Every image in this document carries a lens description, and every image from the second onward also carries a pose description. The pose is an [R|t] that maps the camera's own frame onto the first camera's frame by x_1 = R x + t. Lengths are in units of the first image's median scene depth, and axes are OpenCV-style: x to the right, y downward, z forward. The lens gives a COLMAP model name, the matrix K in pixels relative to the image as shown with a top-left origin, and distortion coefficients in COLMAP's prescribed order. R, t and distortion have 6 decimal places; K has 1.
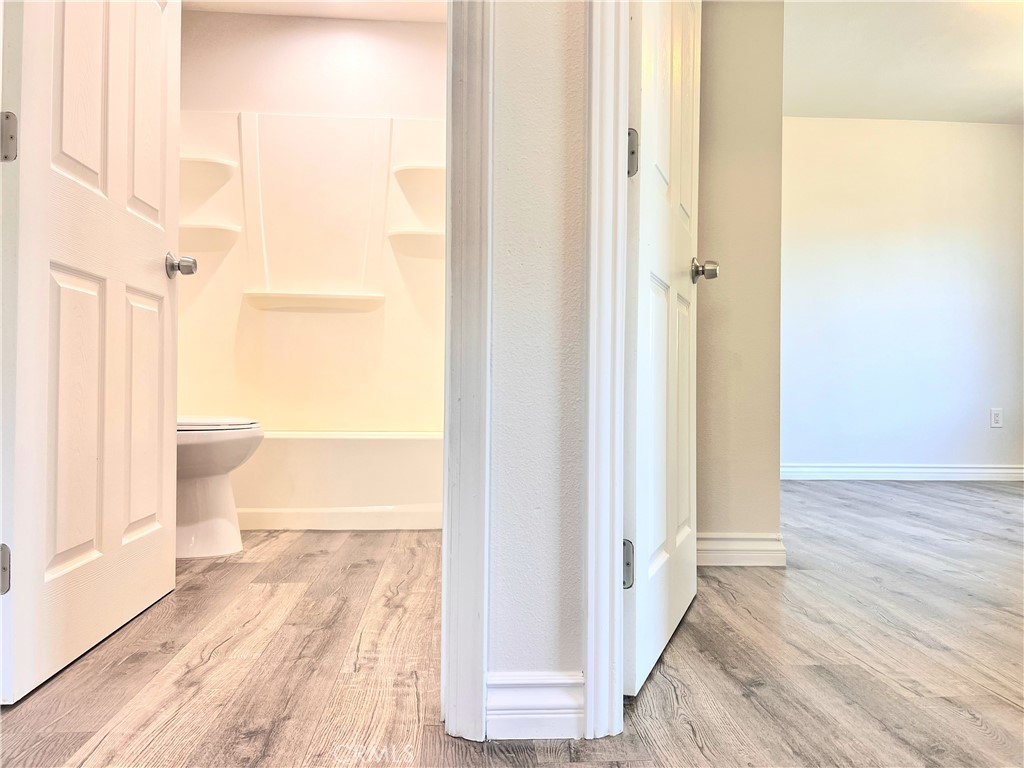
lens RADIAL K [[776.1, 0, 511.2], [0, 776.1, 381.1], [0, 0, 1]] dist [0.057593, -0.070374]
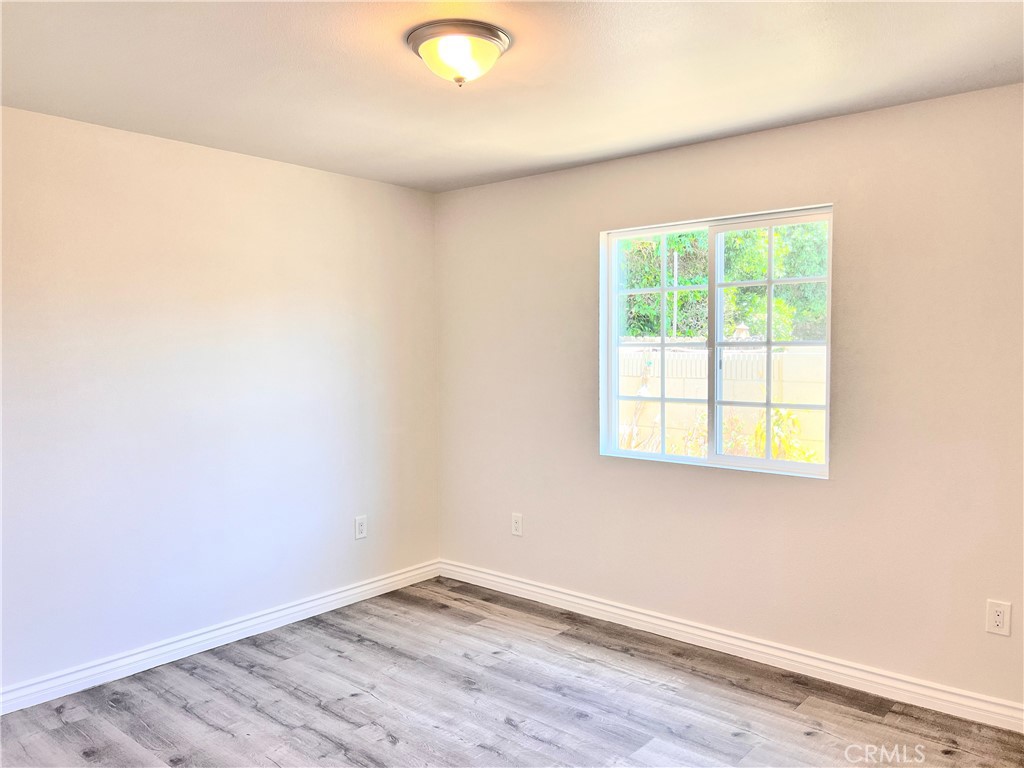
lens RADIAL K [[776.7, 0, 507.1], [0, 776.7, 384.9], [0, 0, 1]] dist [0.059103, -0.067825]
pose [[0.709342, -0.050983, 0.703018, 0.402138], [0.007121, 0.997848, 0.065179, -0.457705], [-0.704828, -0.041228, 0.708179, 0.827752]]
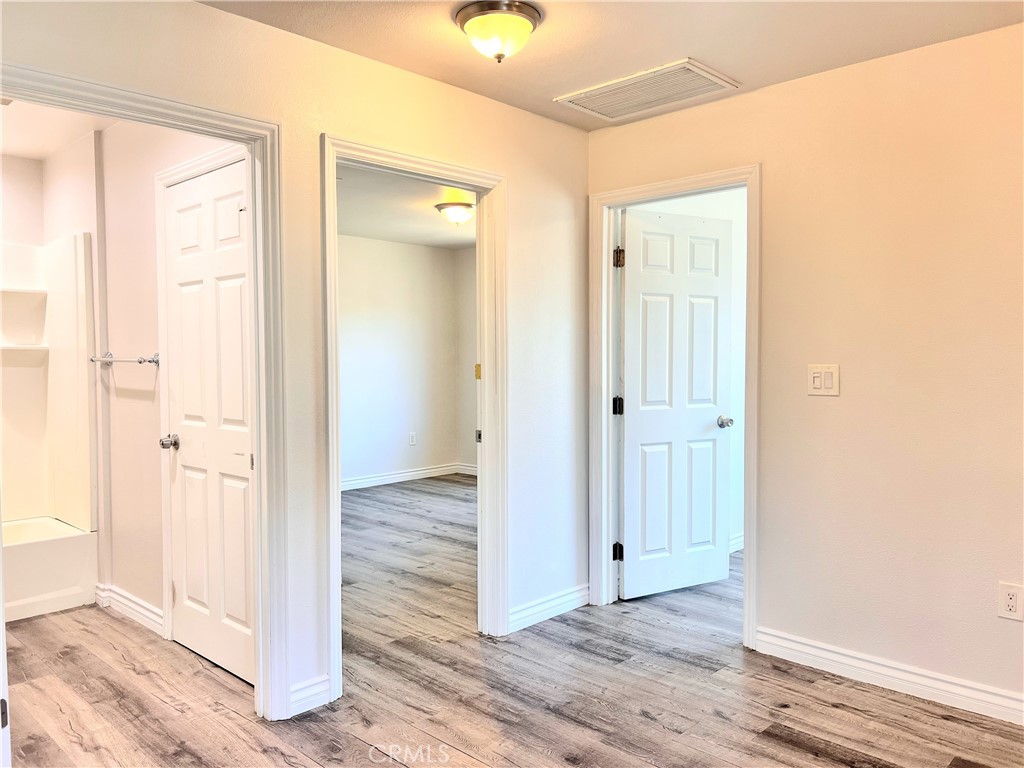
lens RADIAL K [[776.7, 0, 507.1], [0, 776.7, 384.9], [0, 0, 1]] dist [0.059103, -0.067825]
pose [[0.746621, -0.041984, 0.663923, -0.682015], [0.004748, 0.998317, 0.057791, -0.405341], [-0.665232, -0.039996, 0.745565, -0.683840]]
